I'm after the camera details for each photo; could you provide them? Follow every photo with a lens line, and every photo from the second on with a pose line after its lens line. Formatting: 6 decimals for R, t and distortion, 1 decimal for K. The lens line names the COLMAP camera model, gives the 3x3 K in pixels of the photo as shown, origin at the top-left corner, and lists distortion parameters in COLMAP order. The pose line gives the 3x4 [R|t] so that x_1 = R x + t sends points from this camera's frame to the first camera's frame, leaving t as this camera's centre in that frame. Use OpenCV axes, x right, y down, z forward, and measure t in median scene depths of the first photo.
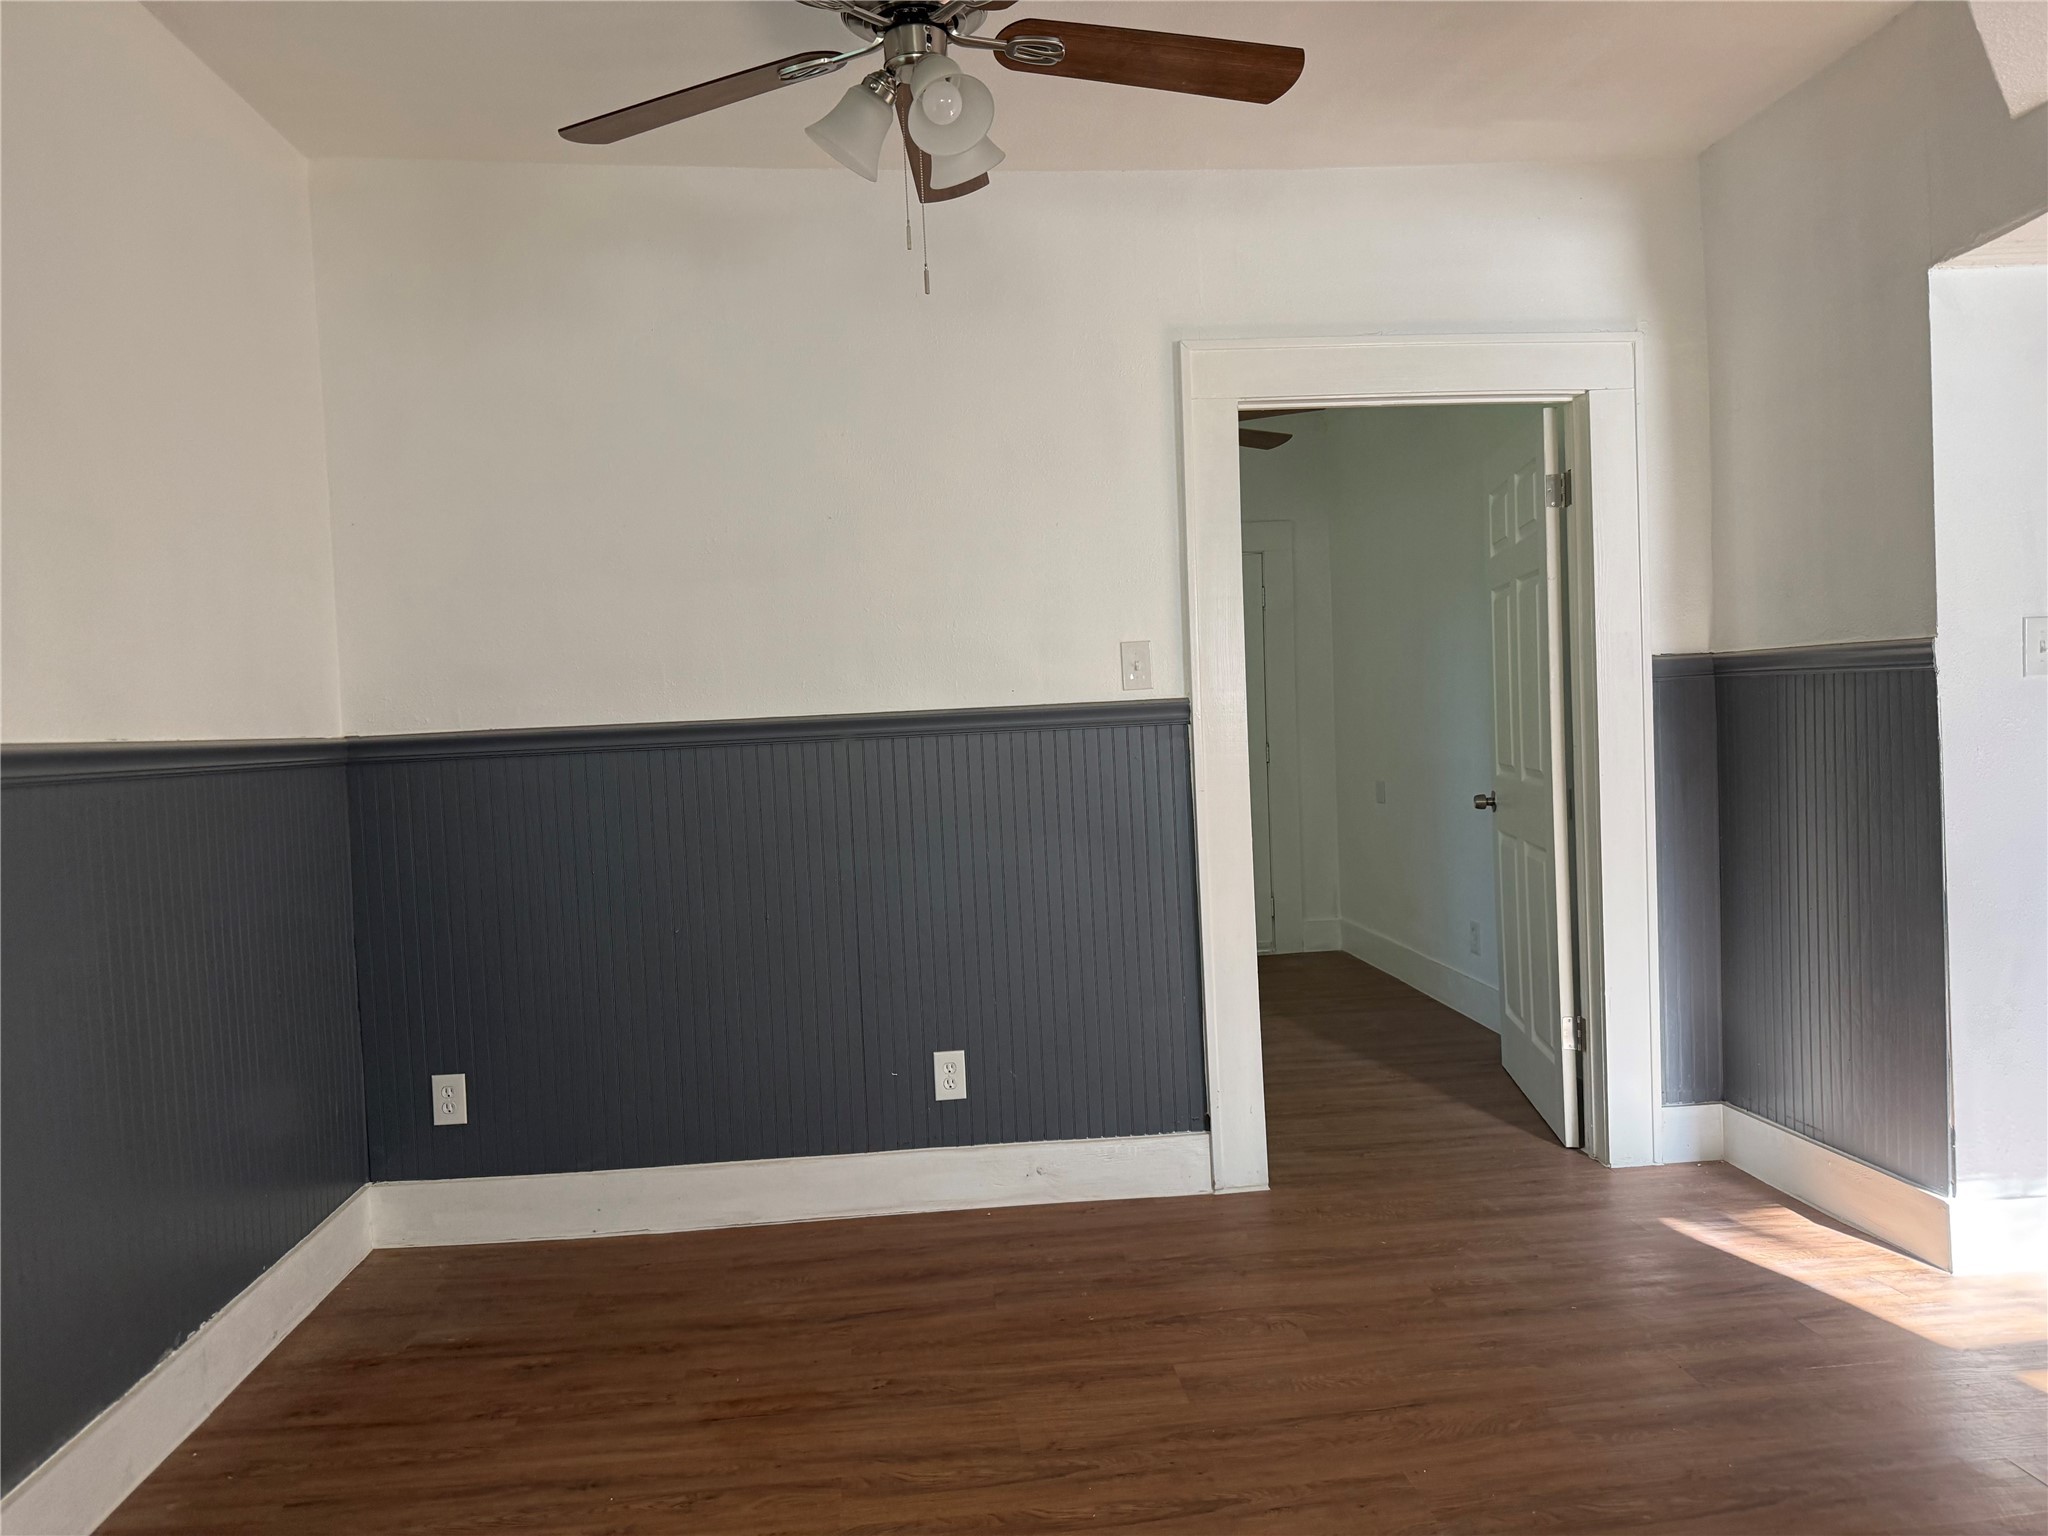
lens RADIAL K [[1454.6, 0, 1031.9], [0, 1454.6, 710.3], [0, 0, 1]] dist [0.056561, -0.091216]
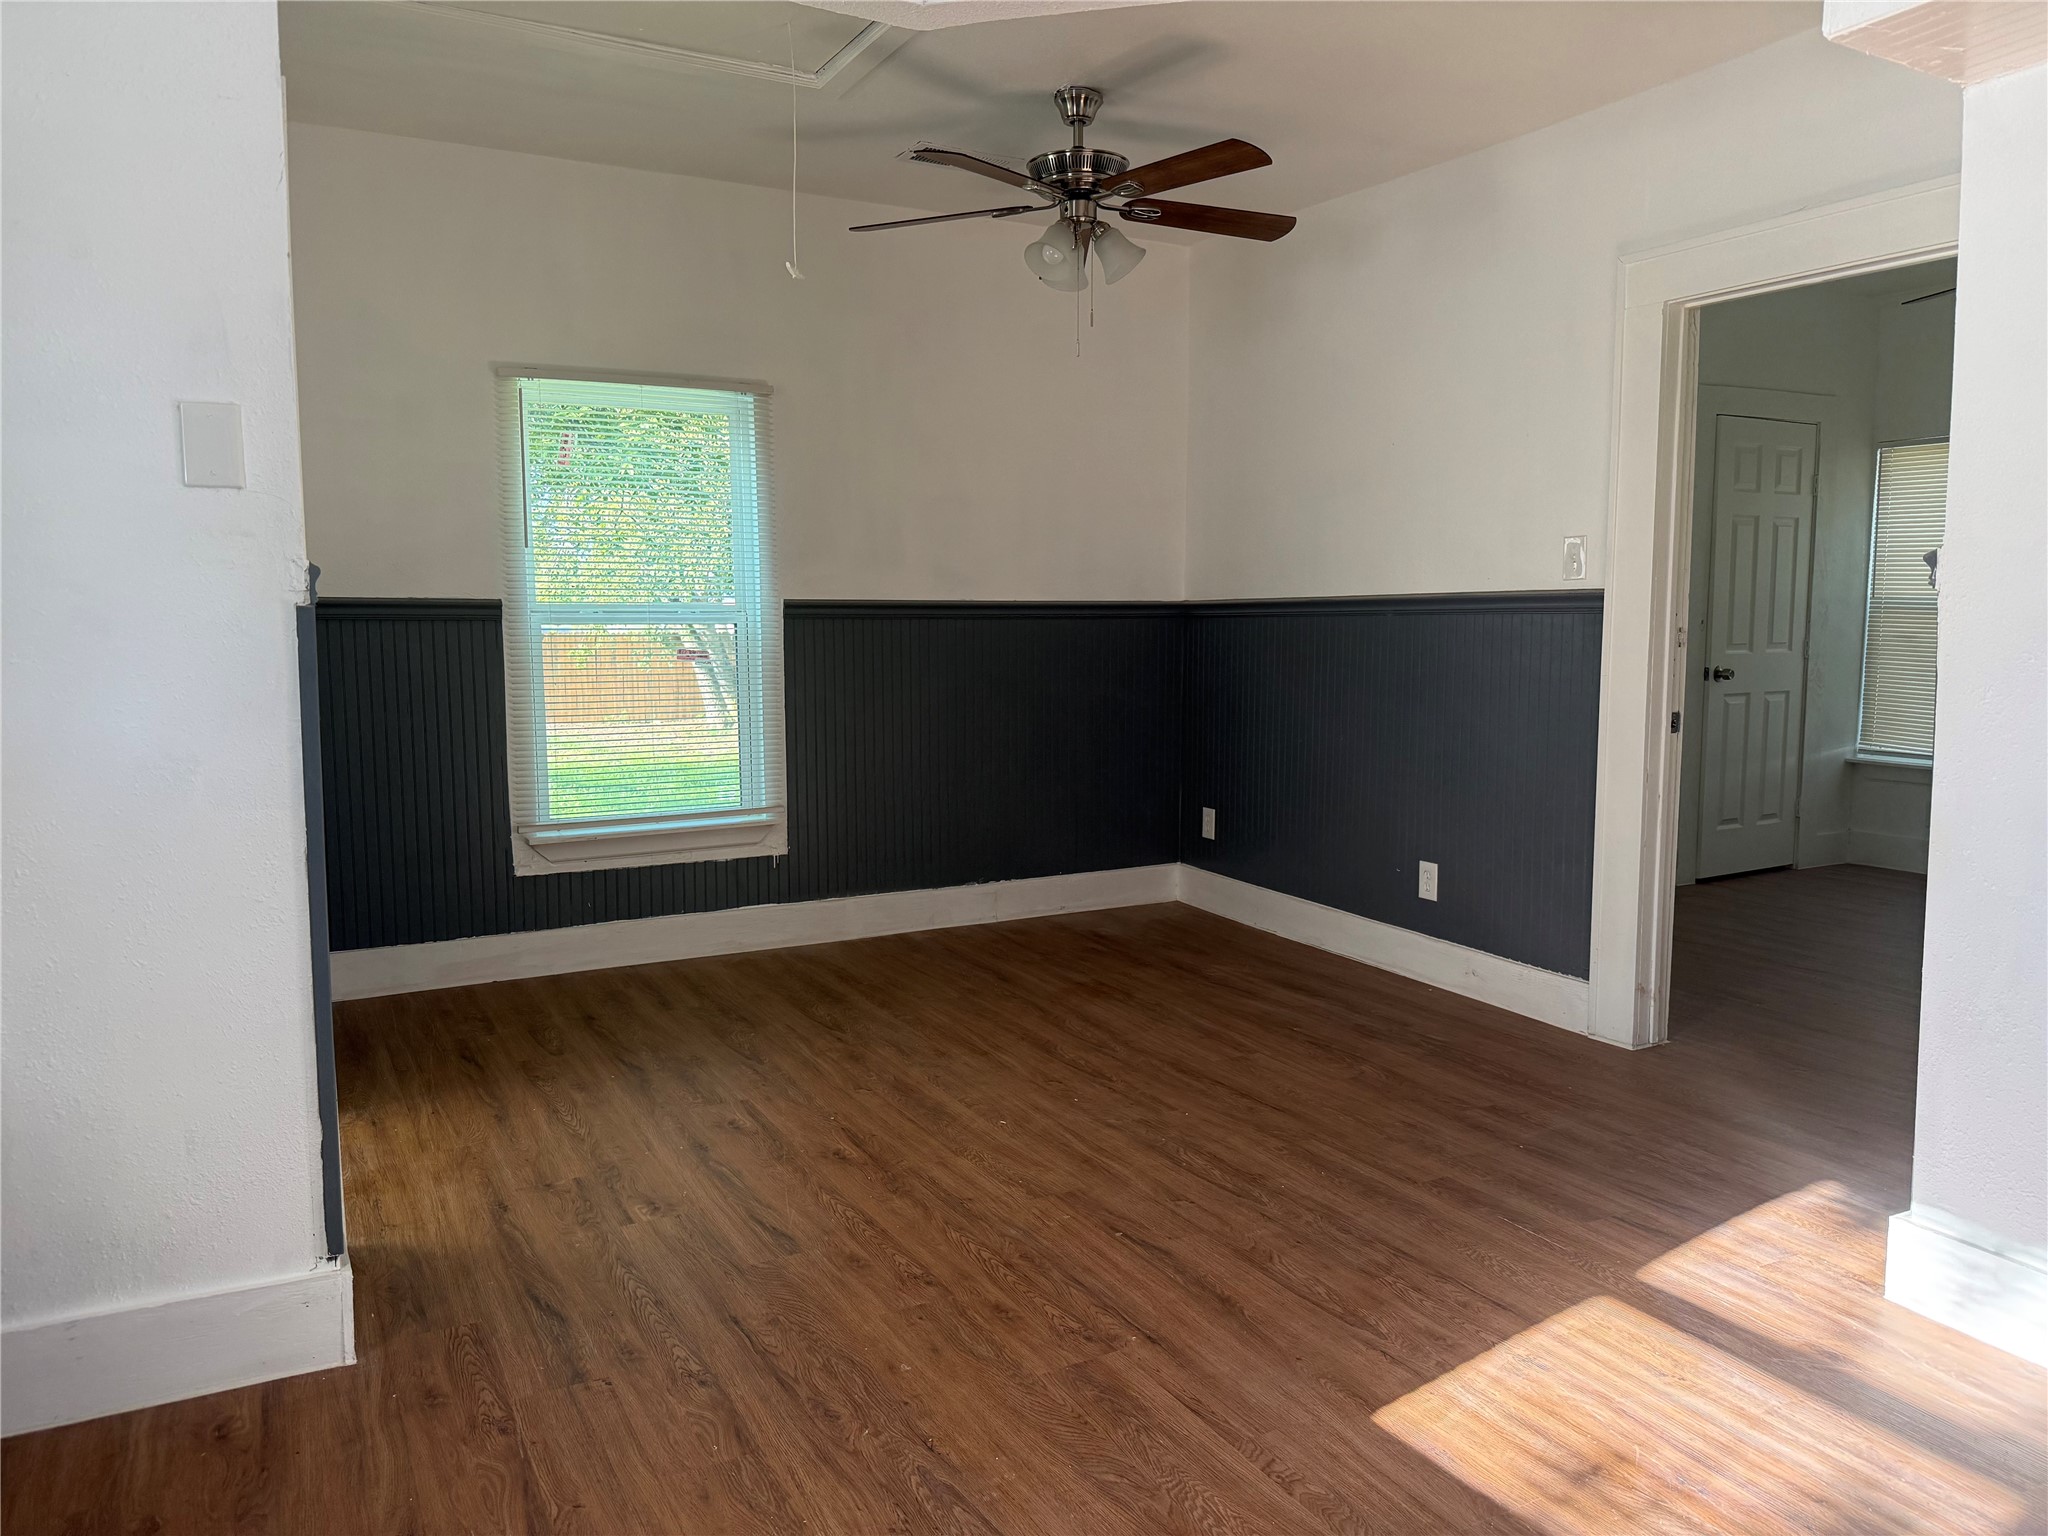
lens RADIAL K [[1427.4, 0, 1024.0], [0, 1427.4, 768.0], [0, 0, 1]] dist [-0.002993, -0.002765]
pose [[0.385695, 0.140980, -0.911792, 1.160743], [-0.021828, 0.989374, 0.143743, -0.024912], [0.922368, -0.035538, 0.384674, 0.240390]]
